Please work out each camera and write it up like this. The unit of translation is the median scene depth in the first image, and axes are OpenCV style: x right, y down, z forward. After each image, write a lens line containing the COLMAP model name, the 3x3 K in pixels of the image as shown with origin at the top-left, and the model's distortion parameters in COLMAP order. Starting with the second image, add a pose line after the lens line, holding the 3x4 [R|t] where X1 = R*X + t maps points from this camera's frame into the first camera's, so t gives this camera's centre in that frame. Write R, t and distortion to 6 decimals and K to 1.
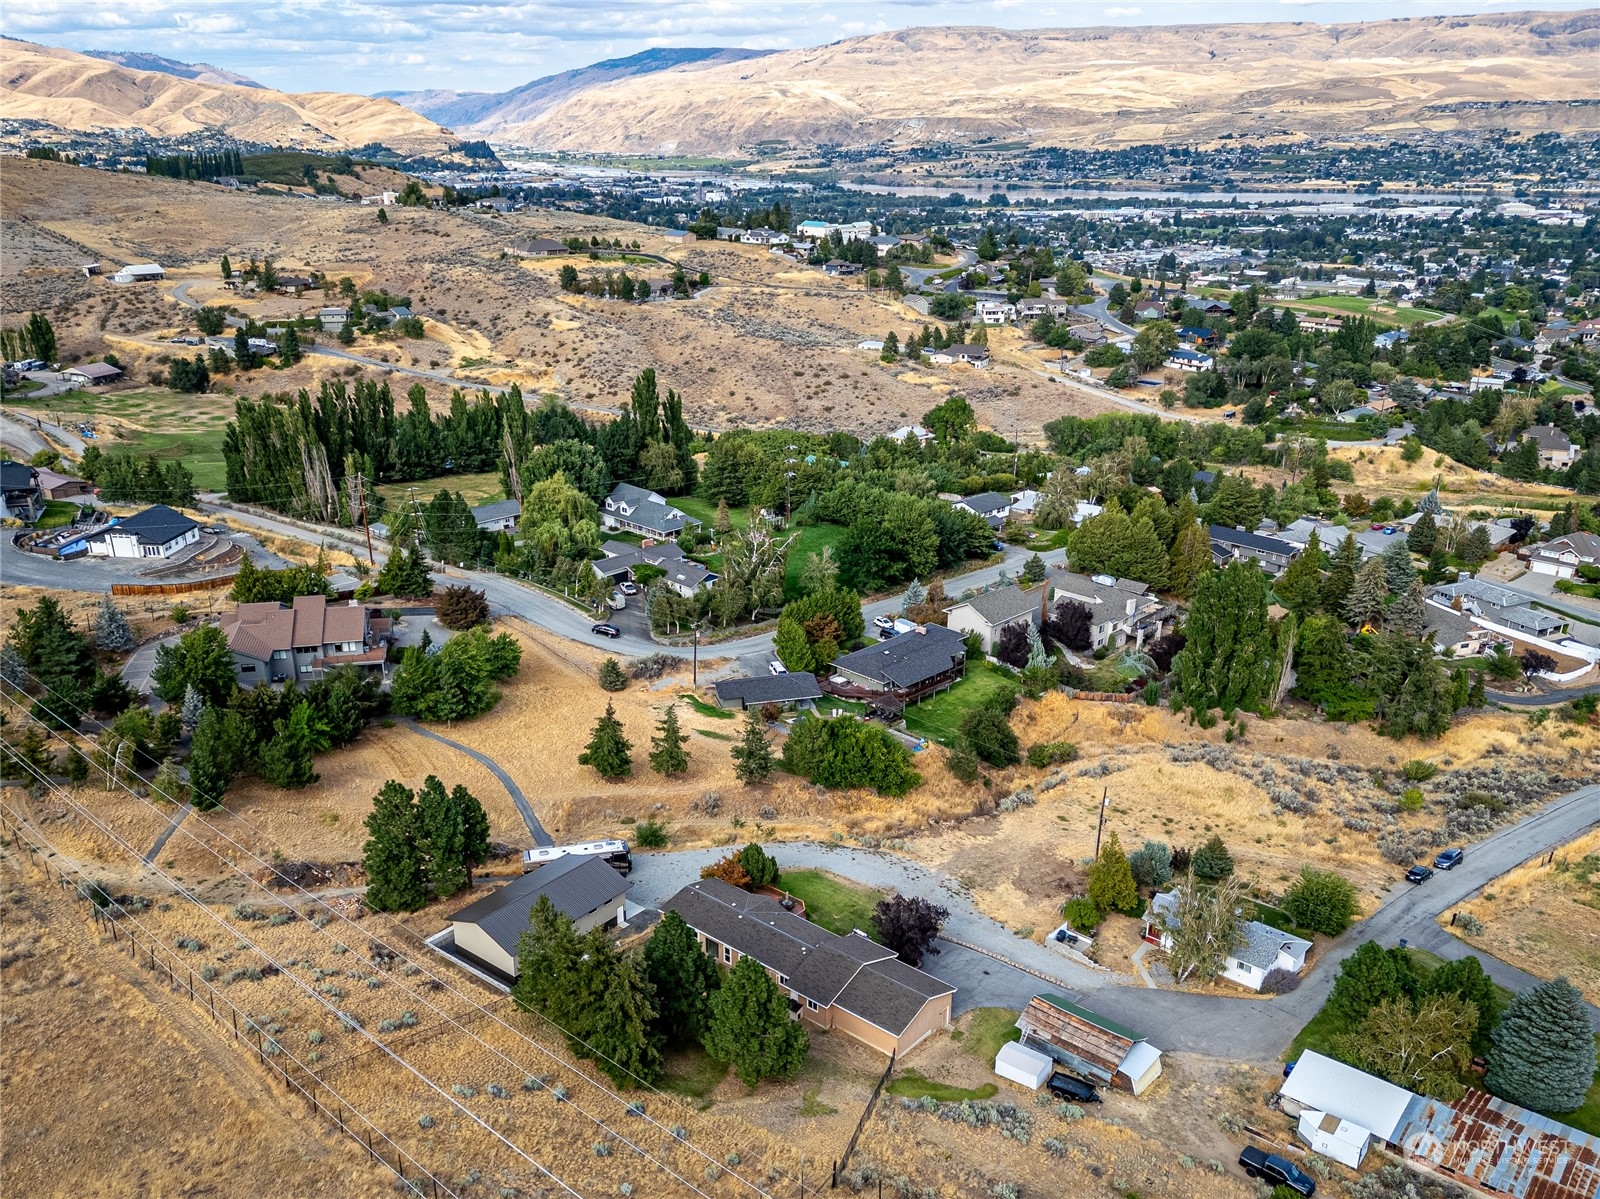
lens RADIAL K [[1407.3, 0, 754.7], [0, 1407.3, 600.2], [0, 0, 1]] dist [0.074923, -0.122384]
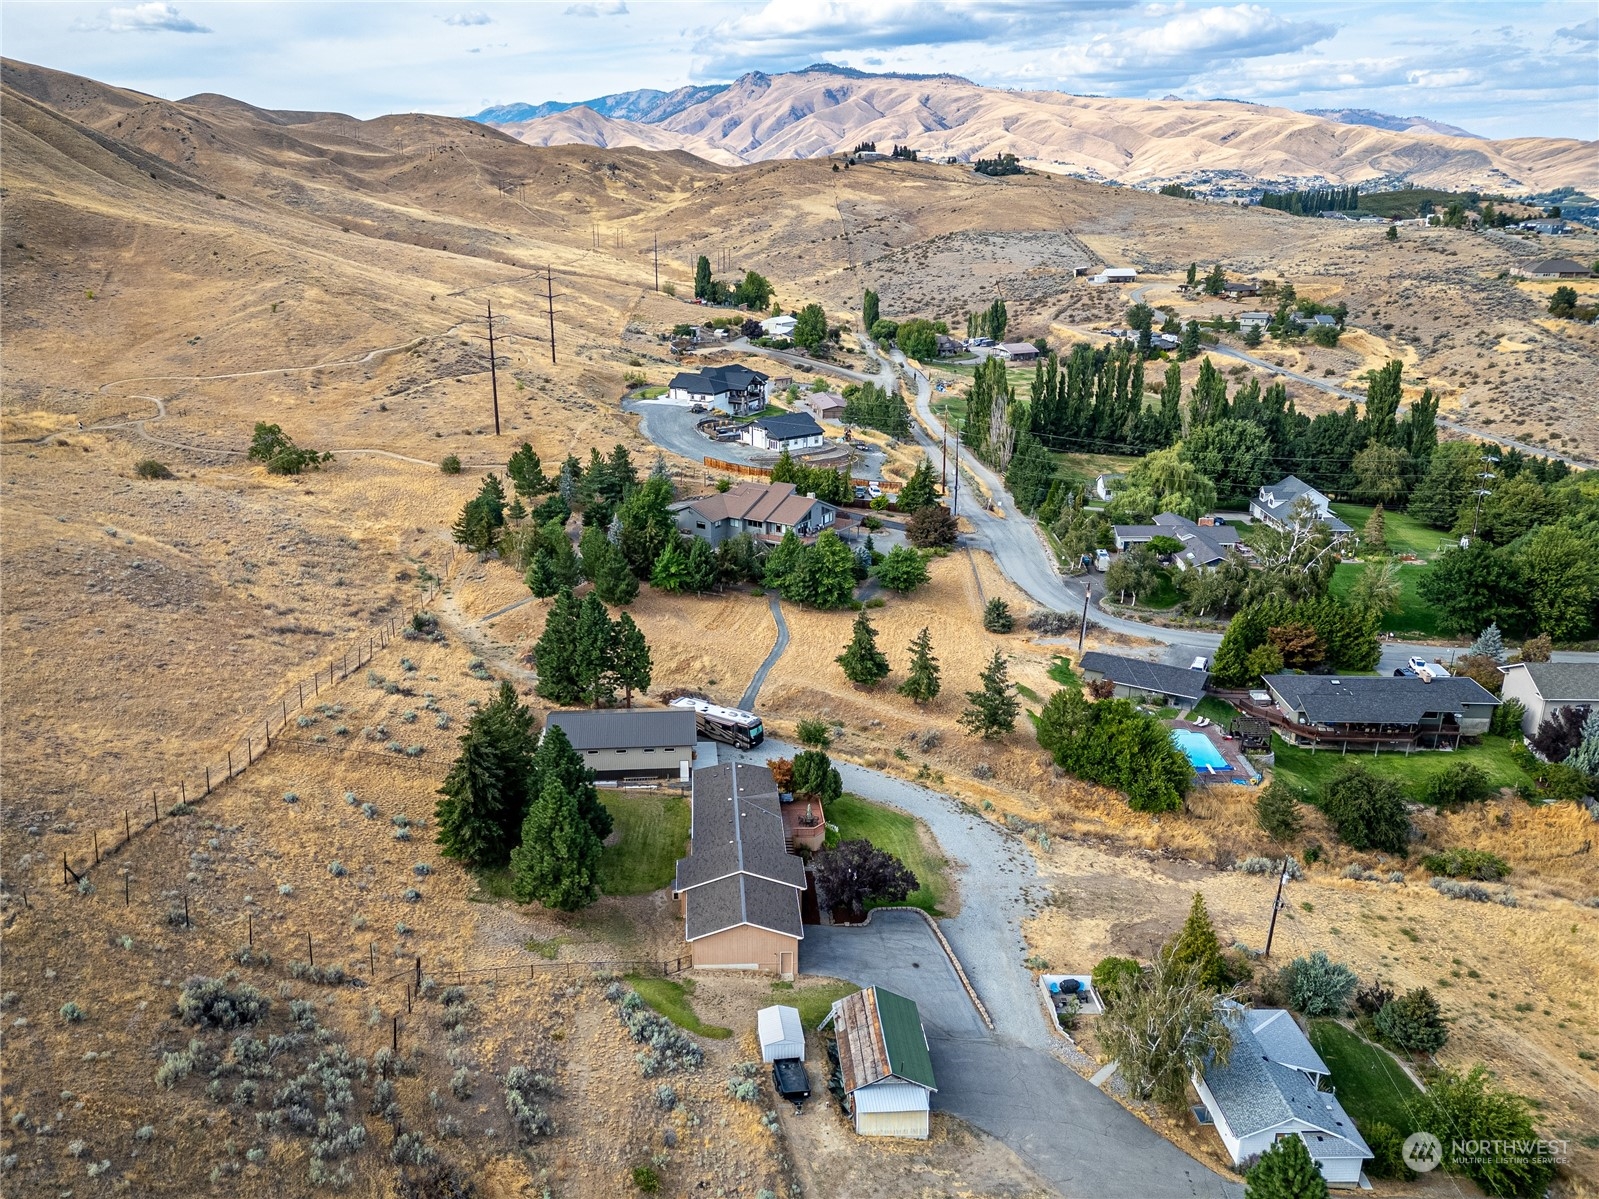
lens RADIAL K [[1269.1, 0, 704.2], [0, 1269.1, 597.2], [0, 0, 1]] dist [0.070547, -0.065591]
pose [[0.654173, 0.224814, -0.722161, 0.275791], [-0.234863, 0.967983, 0.088588, 0.007343], [0.718955, 0.111657, 0.686029, 0.177419]]
